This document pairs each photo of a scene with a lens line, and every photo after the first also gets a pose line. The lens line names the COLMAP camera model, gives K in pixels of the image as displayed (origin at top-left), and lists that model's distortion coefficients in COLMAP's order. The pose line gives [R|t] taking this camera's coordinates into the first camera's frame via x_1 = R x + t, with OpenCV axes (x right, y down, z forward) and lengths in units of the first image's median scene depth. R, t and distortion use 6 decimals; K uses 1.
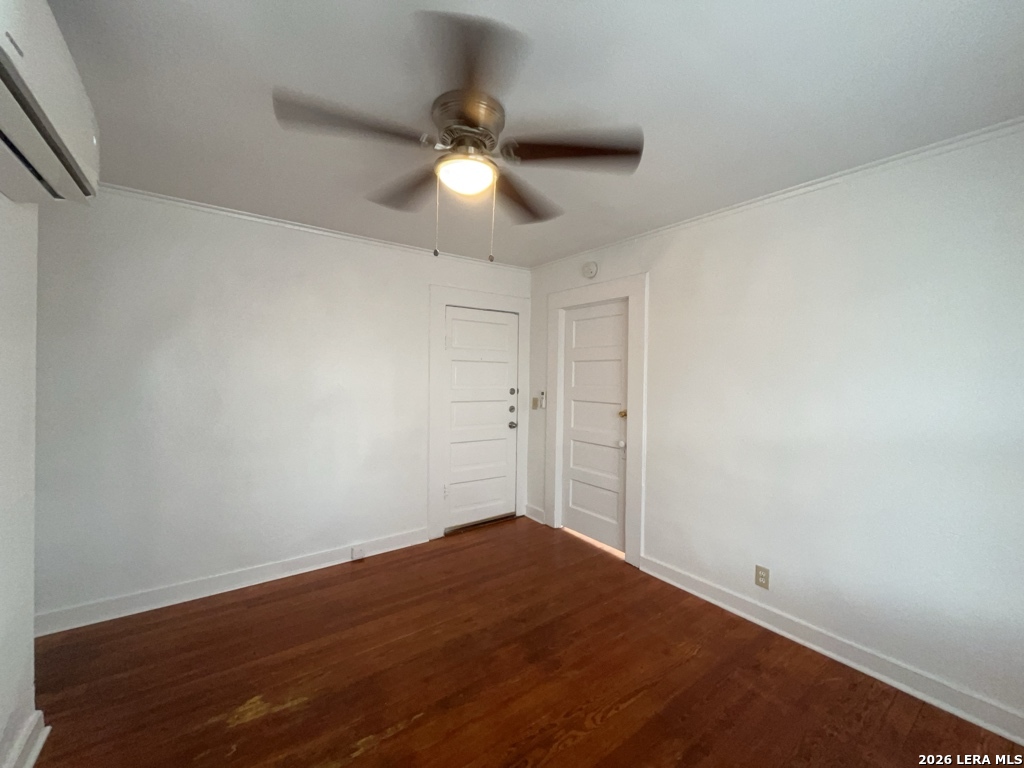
lens RADIAL K [[414.8, 0, 515.1], [0, 414.8, 380.6], [0, 0, 1]] dist [-0.002657, 0.000172]
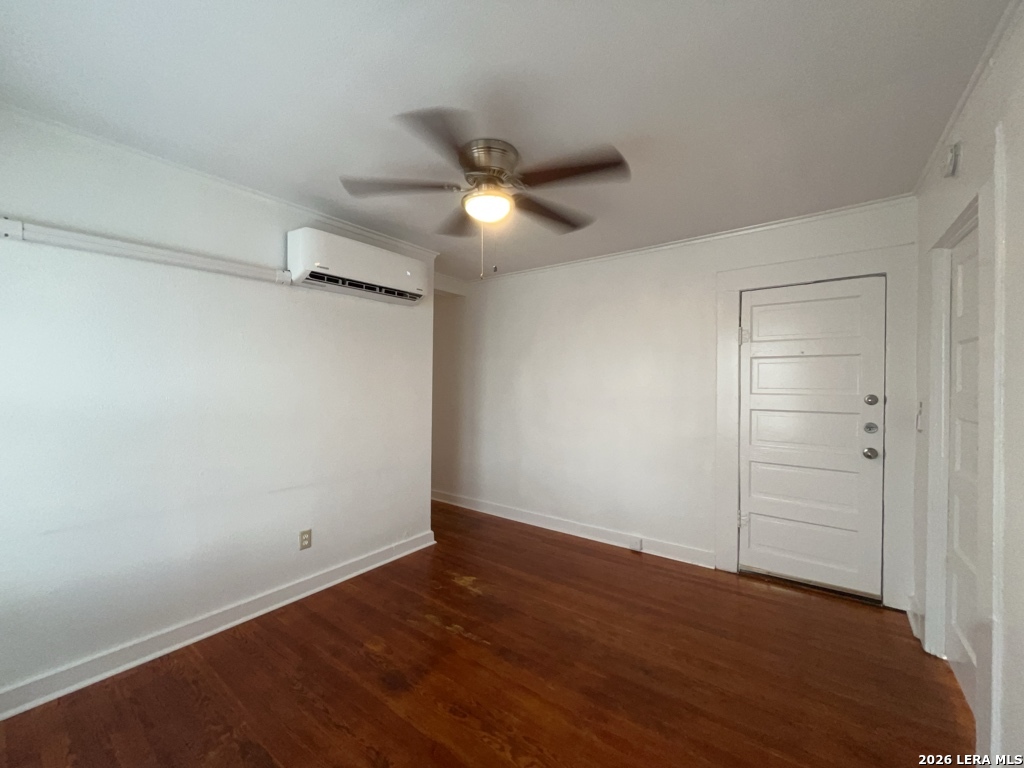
lens RADIAL K [[414.8, 0, 515.1], [0, 414.8, 380.6], [0, 0, 1]] dist [-0.002657, 0.000172]
pose [[0.295679, -0.017516, -0.955127, 0.704222], [-0.011263, 0.999698, -0.021820, 0.026640], [0.955221, 0.017210, 0.295393, 0.484121]]
